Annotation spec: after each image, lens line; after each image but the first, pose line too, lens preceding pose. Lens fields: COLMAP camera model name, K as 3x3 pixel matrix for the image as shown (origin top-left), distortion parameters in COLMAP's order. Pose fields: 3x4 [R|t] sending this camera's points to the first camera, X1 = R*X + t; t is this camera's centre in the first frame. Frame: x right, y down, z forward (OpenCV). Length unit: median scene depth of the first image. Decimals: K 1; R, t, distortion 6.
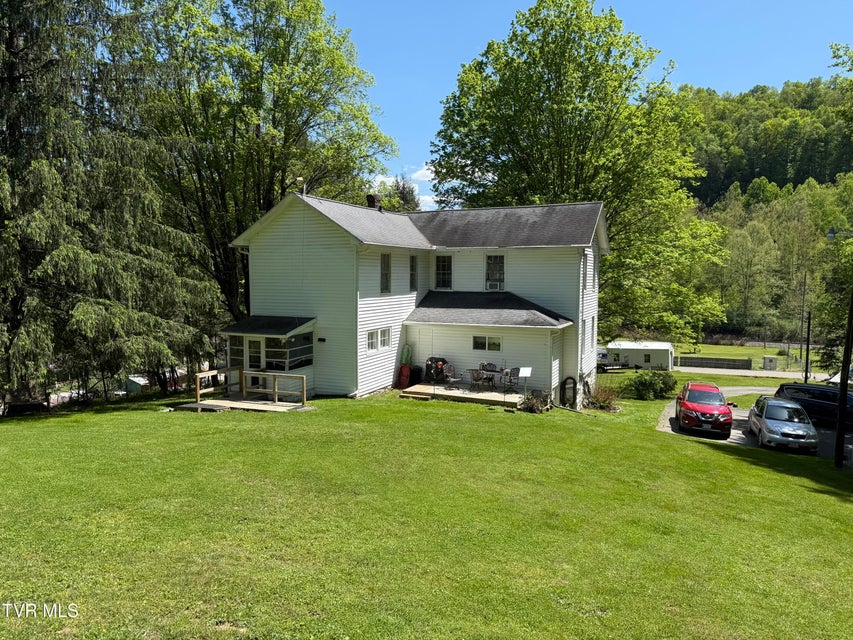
lens RADIAL K [[588.5, 0, 426.3], [0, 588.5, 319.6], [0, 0, 1]] dist [0.006771, -0.013674]
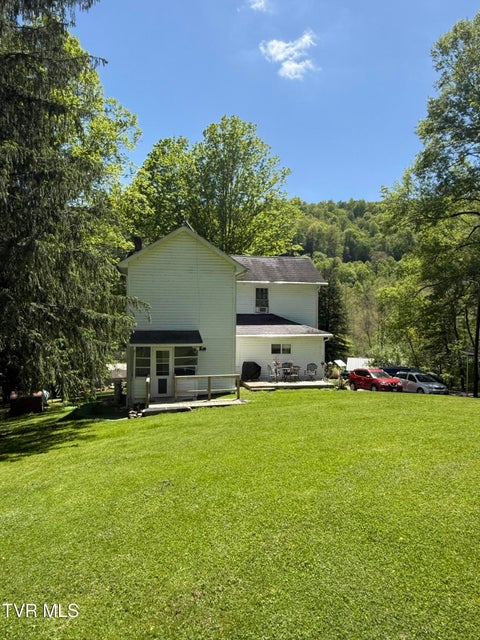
lens RADIAL K [[441.6, 0, 240.1], [0, 441.6, 322.1], [0, 0, 1]] dist [0.006771, -0.013674]
pose [[0.809422, 0.002786, 0.587221, -0.609687], [0.031930, 0.998301, -0.048749, 0.024642], [-0.586359, 0.058208, 0.807957, 0.198395]]
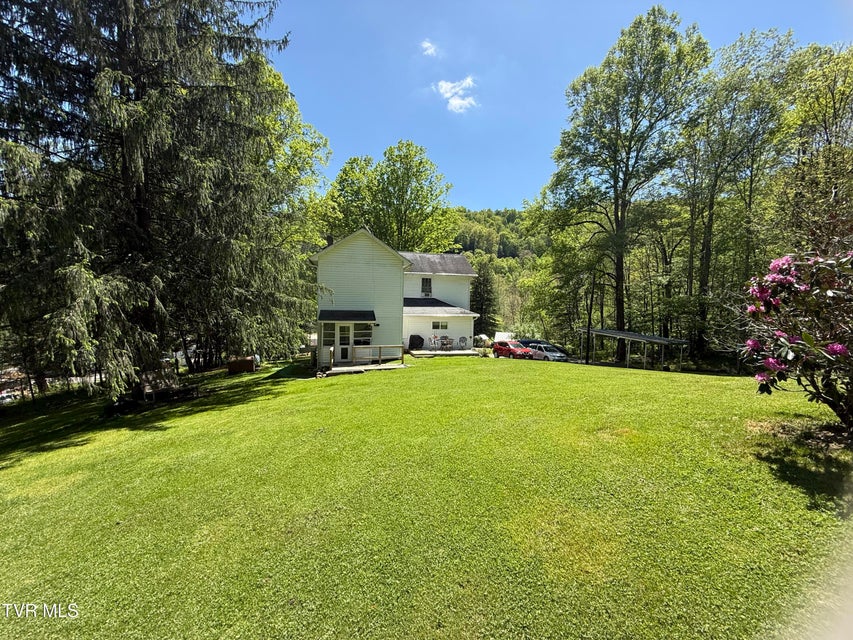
lens RADIAL K [[342.0, 0, 425.7], [0, 342.0, 317.5], [0, 0, 1]] dist [0.001463, 0.000663]
pose [[0.795216, -0.010817, 0.606230, -0.587432], [0.018404, 0.999811, -0.006301, 0.021484], [-0.606047, 0.016167, 0.795265, 0.180831]]
